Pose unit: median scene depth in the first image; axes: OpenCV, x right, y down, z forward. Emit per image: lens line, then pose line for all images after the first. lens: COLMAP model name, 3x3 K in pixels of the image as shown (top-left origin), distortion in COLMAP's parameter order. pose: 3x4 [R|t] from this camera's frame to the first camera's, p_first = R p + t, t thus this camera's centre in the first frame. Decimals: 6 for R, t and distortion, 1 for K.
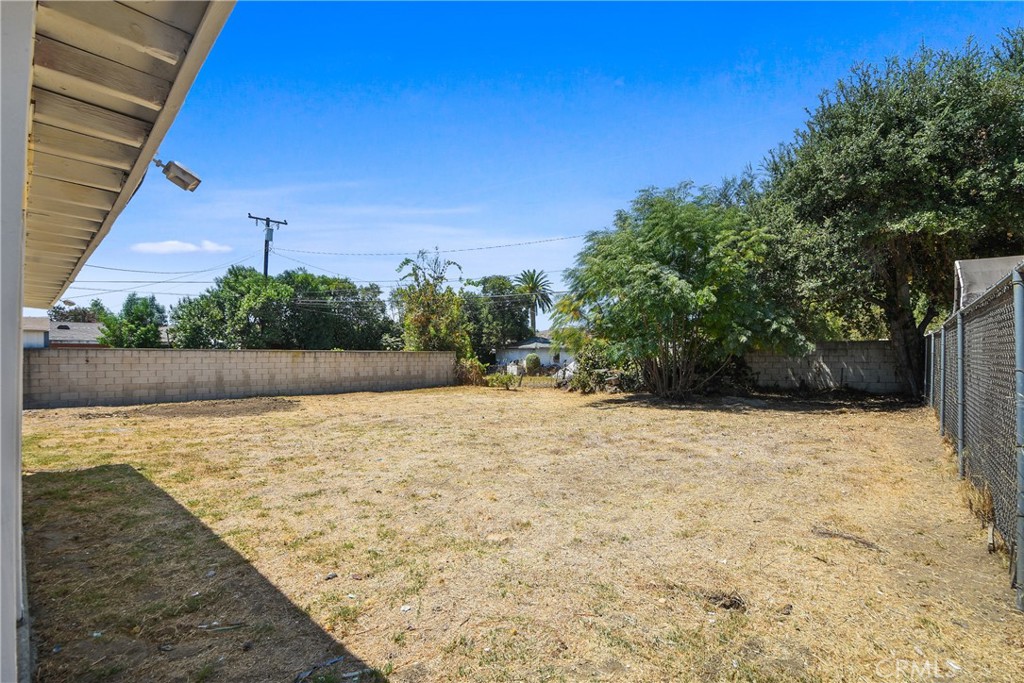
lens RADIAL K [[465.2, 0, 511.2], [0, 465.2, 357.6], [0, 0, 1]] dist [0.009606, -0.002650]
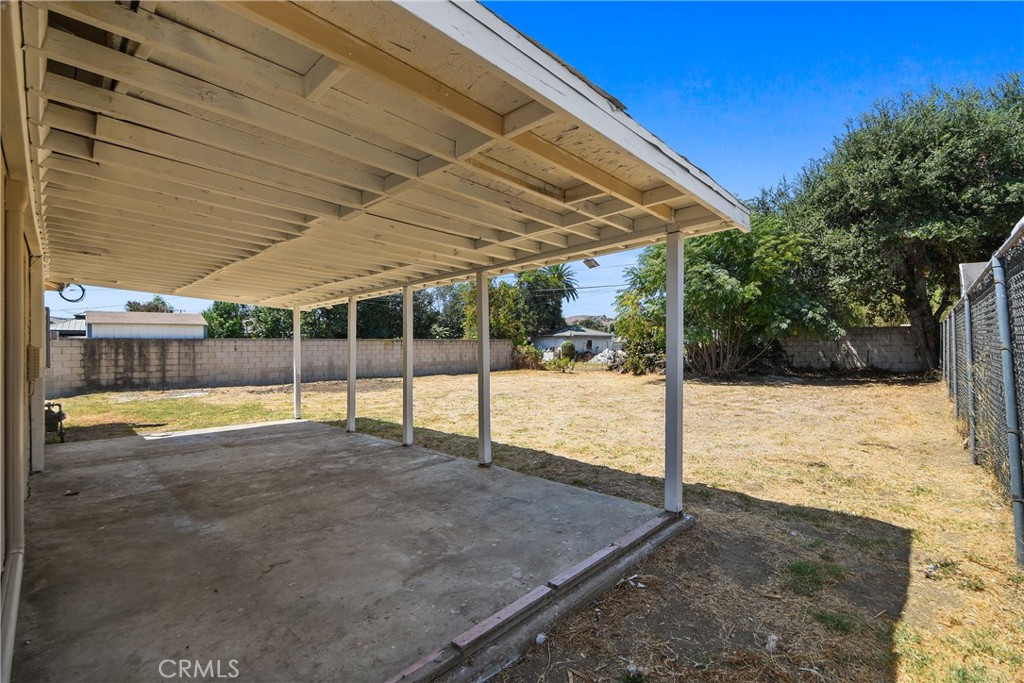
lens RADIAL K [[465.2, 0, 510.8], [0, 465.2, 340.5], [0, 0, 1]] dist [0.009606, -0.002650]
pose [[0.999518, -0.008175, -0.029948, -0.155137], [0.007816, 0.999897, -0.012057, 0.005436], [0.030043, 0.011817, 0.999479, -0.202723]]
